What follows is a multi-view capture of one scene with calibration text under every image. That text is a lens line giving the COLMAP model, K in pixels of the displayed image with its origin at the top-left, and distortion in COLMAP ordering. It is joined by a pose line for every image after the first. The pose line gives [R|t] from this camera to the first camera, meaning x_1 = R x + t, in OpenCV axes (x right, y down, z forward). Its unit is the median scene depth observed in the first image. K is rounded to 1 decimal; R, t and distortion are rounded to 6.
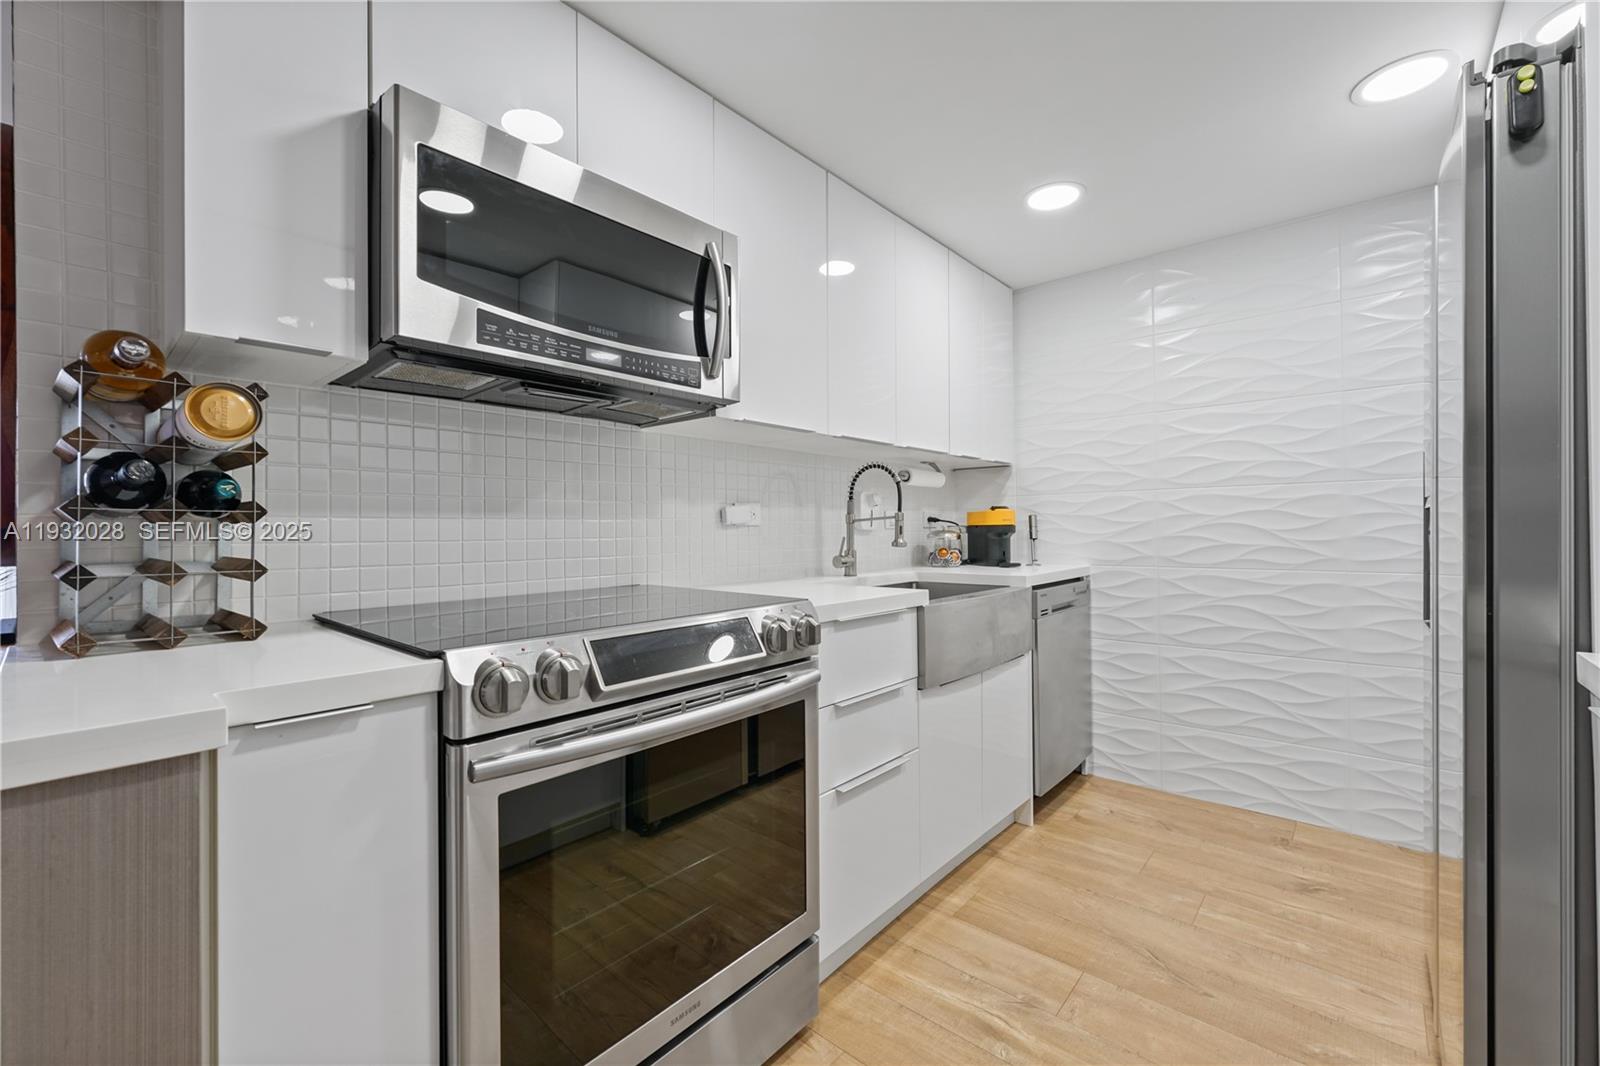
lens RADIAL K [[650.6, 0, 797.3], [0, 650.6, 528.0], [0, 0, 1]] dist [0.002809, -0.000754]
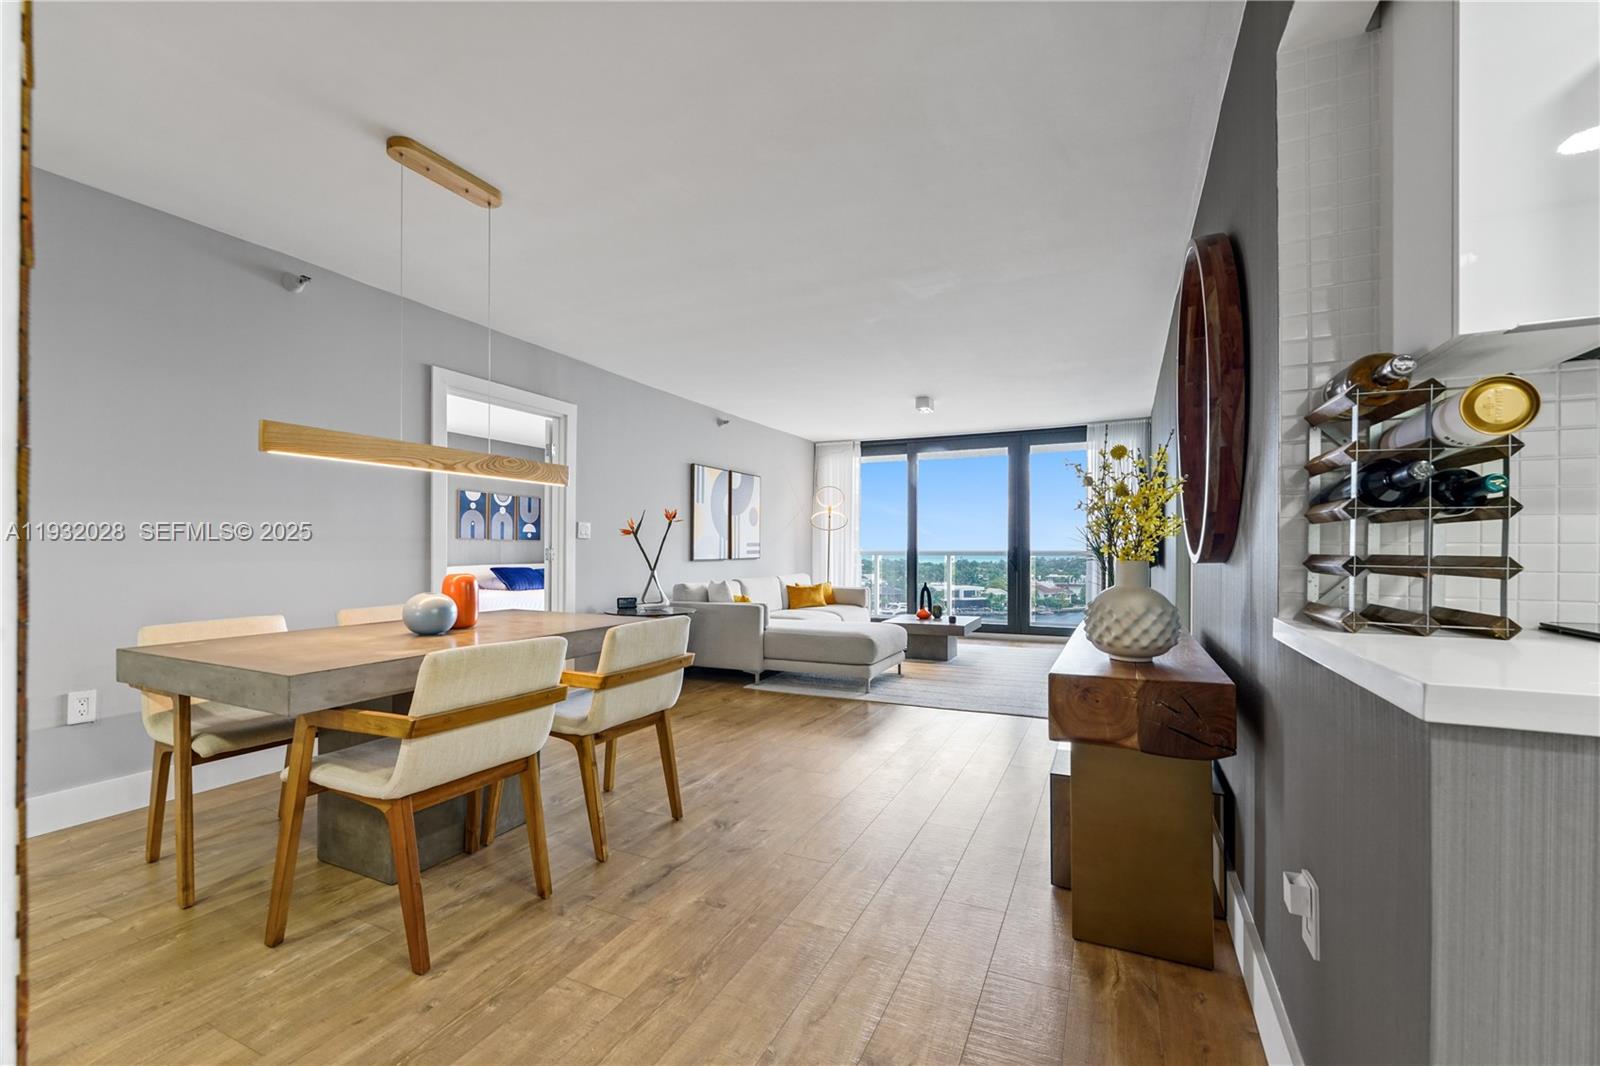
lens RADIAL K [[650.6, 0, 791.0], [0, 650.6, 556.8], [0, 0, 1]] dist [0.002809, -0.000754]
pose [[0.280771, 0.014954, -0.959658, -0.207742], [-0.005731, 0.999887, 0.013905, 0.041536], [0.959758, 0.001596, 0.280825, -0.290887]]
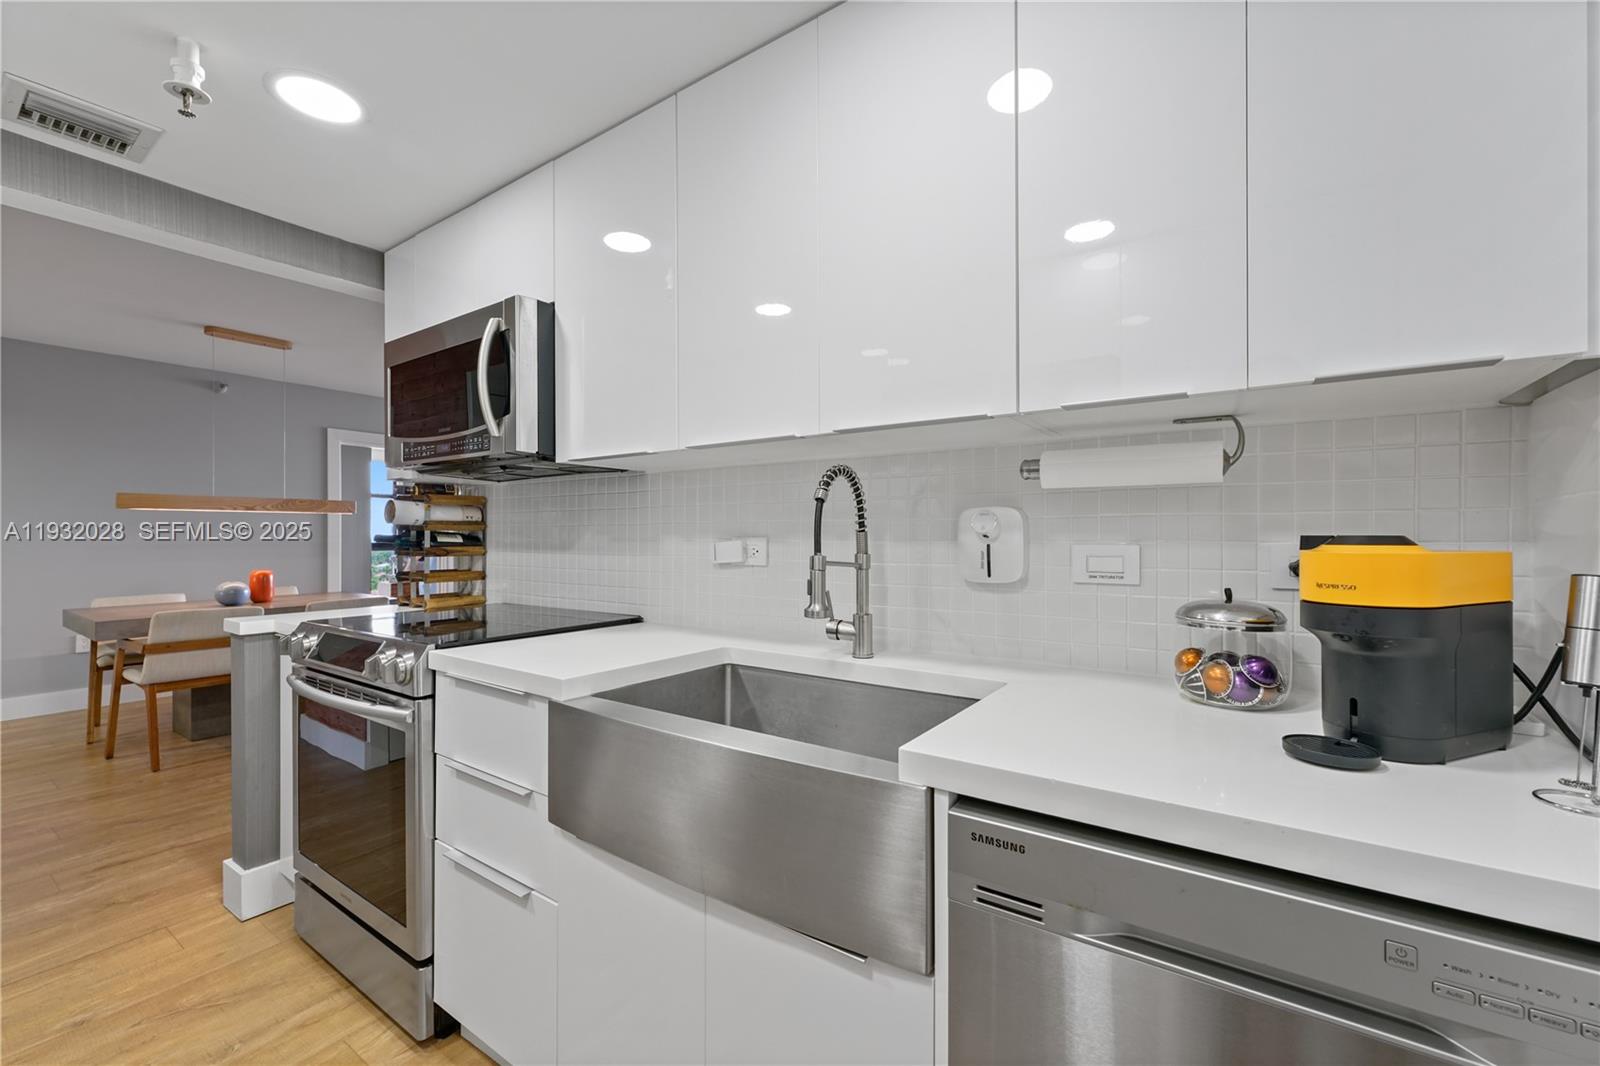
lens RADIAL K [[650.6, 0, 802.5], [0, 650.6, 535.1], [0, 0, 1]] dist [0.002809, -0.000754]
pose [[0.118734, 0.006418, -0.992905, 1.831045], [0.000774, 0.999978, 0.006556, -0.114085], [0.992926, -0.001547, 0.118727, 2.402812]]
